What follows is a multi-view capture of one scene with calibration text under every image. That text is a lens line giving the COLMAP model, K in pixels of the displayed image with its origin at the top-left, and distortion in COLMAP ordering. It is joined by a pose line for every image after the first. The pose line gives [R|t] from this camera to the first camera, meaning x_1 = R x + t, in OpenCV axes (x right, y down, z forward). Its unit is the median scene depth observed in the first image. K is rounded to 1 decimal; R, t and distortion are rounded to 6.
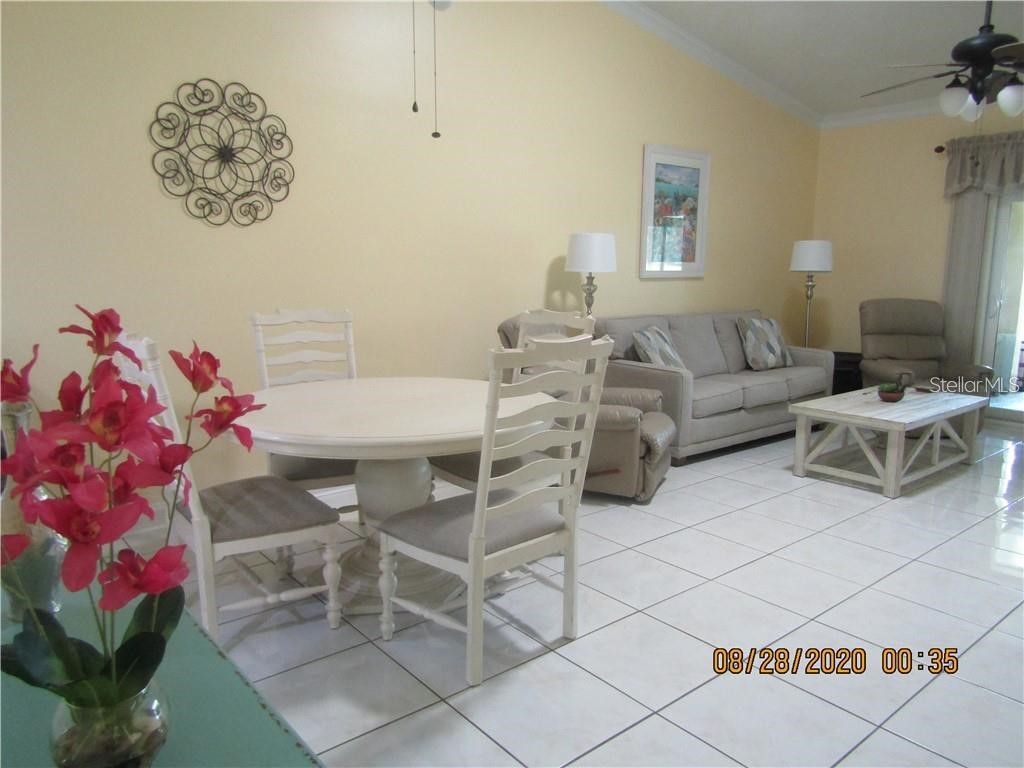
lens RADIAL K [[732.1, 0, 512.0], [0, 732.1, 384.0], [0, 0, 1]] dist [-0.012068, 0.004538]
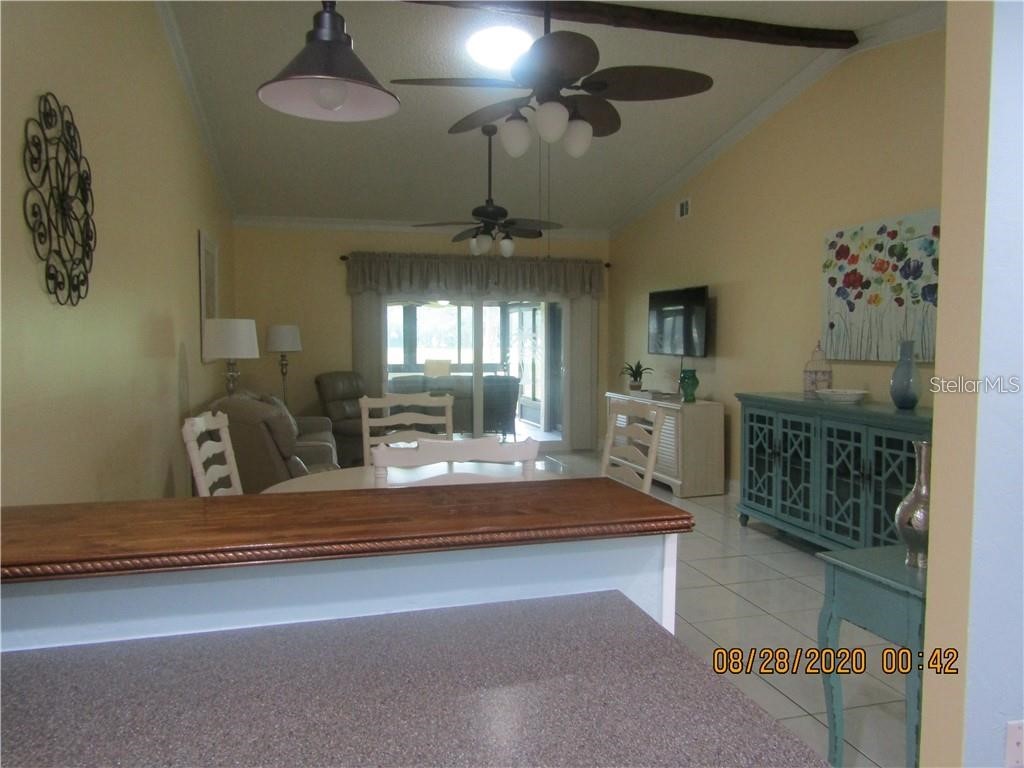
lens RADIAL K [[726.2, 0, 512.0], [0, 726.2, 384.0], [0, 0, 1]] dist [-0.005274, 0.004296]
pose [[0.407623, -0.059928, 0.911181, -0.646264], [0.147578, 0.989050, -0.000970, -0.063648], [-0.901146, 0.134866, 0.412004, 0.274743]]
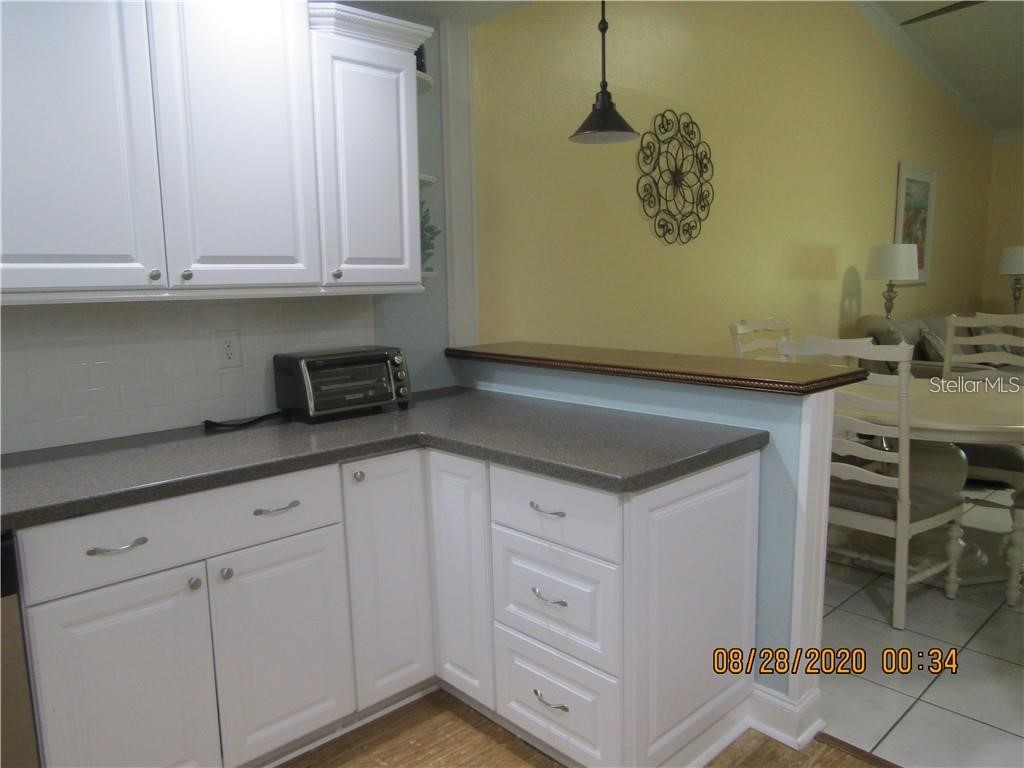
lens RADIAL K [[726.2, 0, 512.0], [0, 726.2, 384.0], [0, 0, 1]] dist [-0.005274, 0.004296]
pose [[0.997888, -0.033453, 0.055686, -0.536952], [0.034371, 0.999287, -0.015606, -0.000486], [-0.055124, 0.017487, 0.998326, -0.044037]]
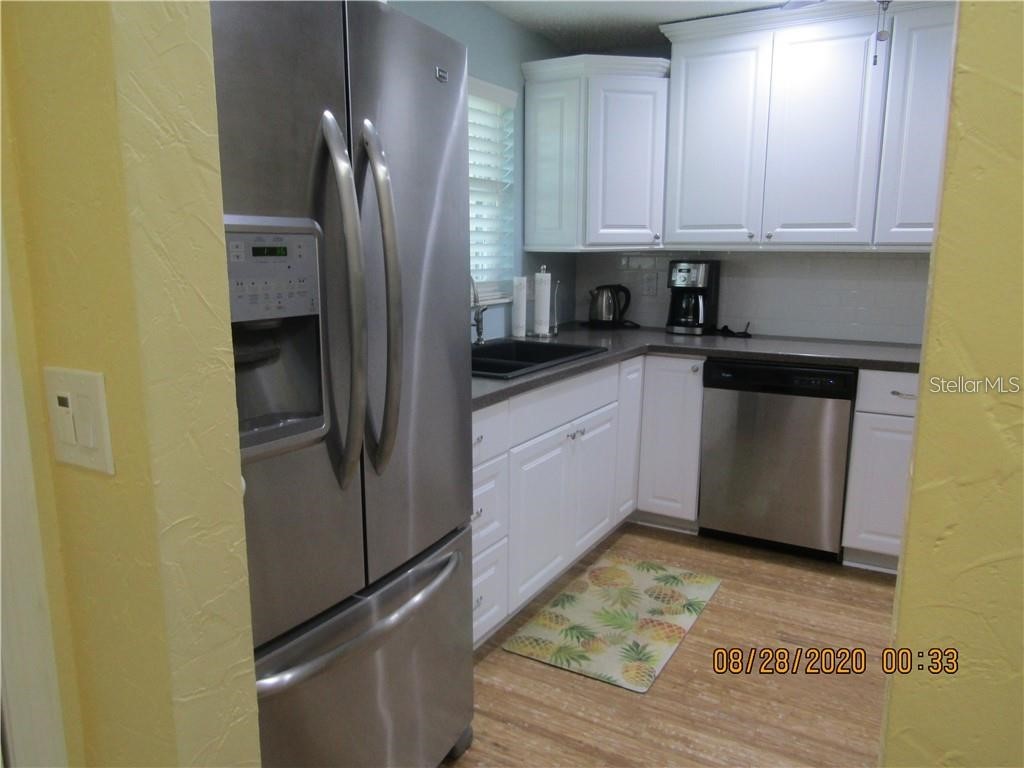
lens RADIAL K [[732.1, 0, 512.0], [0, 732.1, 384.0], [0, 0, 1]] dist [-0.012068, 0.004538]
pose [[0.353522, 0.168209, -0.920178, -0.282425], [-0.152920, 0.980858, 0.120552, 0.033191], [0.922842, 0.098096, 0.372478, -0.206135]]
